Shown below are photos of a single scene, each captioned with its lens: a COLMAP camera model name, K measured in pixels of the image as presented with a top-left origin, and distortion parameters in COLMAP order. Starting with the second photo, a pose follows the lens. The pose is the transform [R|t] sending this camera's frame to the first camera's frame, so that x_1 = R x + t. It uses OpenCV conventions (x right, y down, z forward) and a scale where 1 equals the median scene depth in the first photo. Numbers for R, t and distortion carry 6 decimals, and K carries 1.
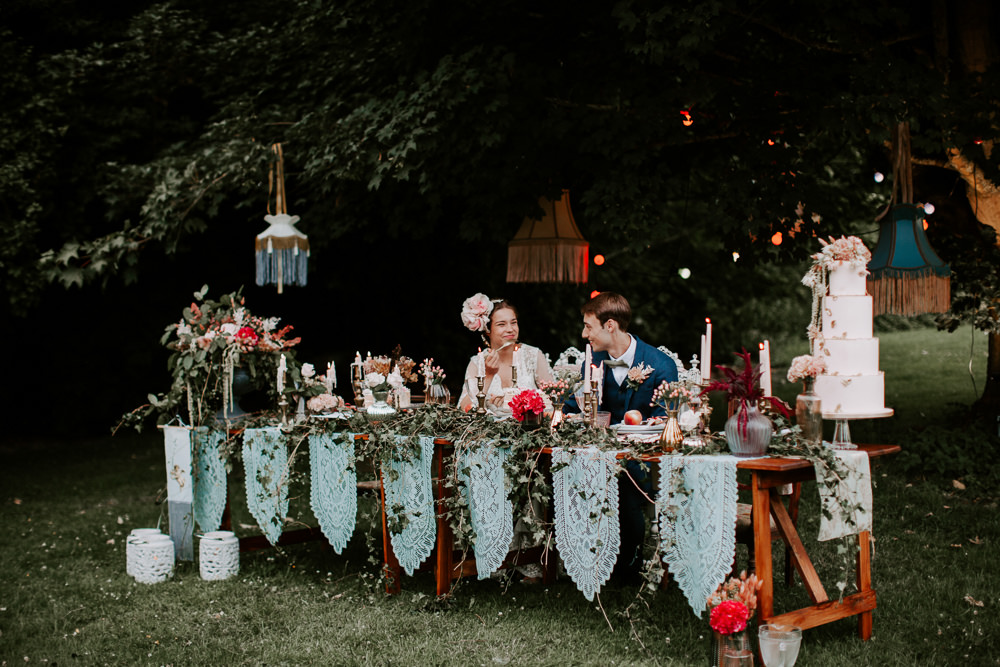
lens RADIAL K [[1496.0, 0, 500.0], [0, 1496.0, 333.5], [0, 0, 1]] dist [-0.127503, 0.251103]
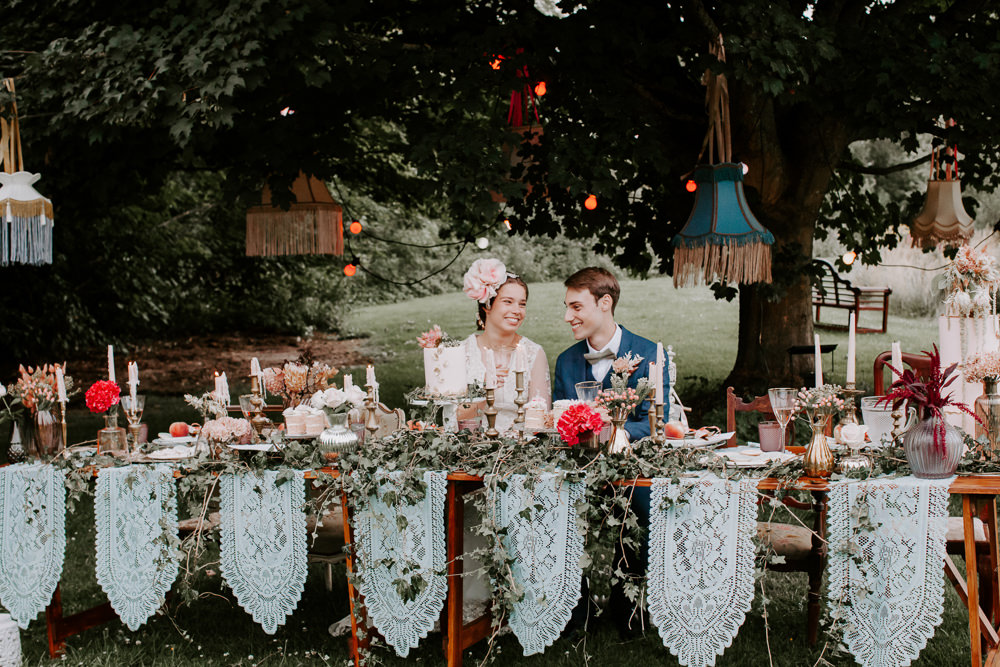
lens RADIAL K [[1454.6, 0, 541.0], [0, 1454.6, 332.5], [0, 0, 1]] dist [-0.121356, 0.106884]
pose [[0.916615, -0.032690, 0.398433, -0.204993], [0.023304, 0.999326, 0.028379, -0.013073], [-0.399092, -0.016728, 0.916758, 0.233067]]
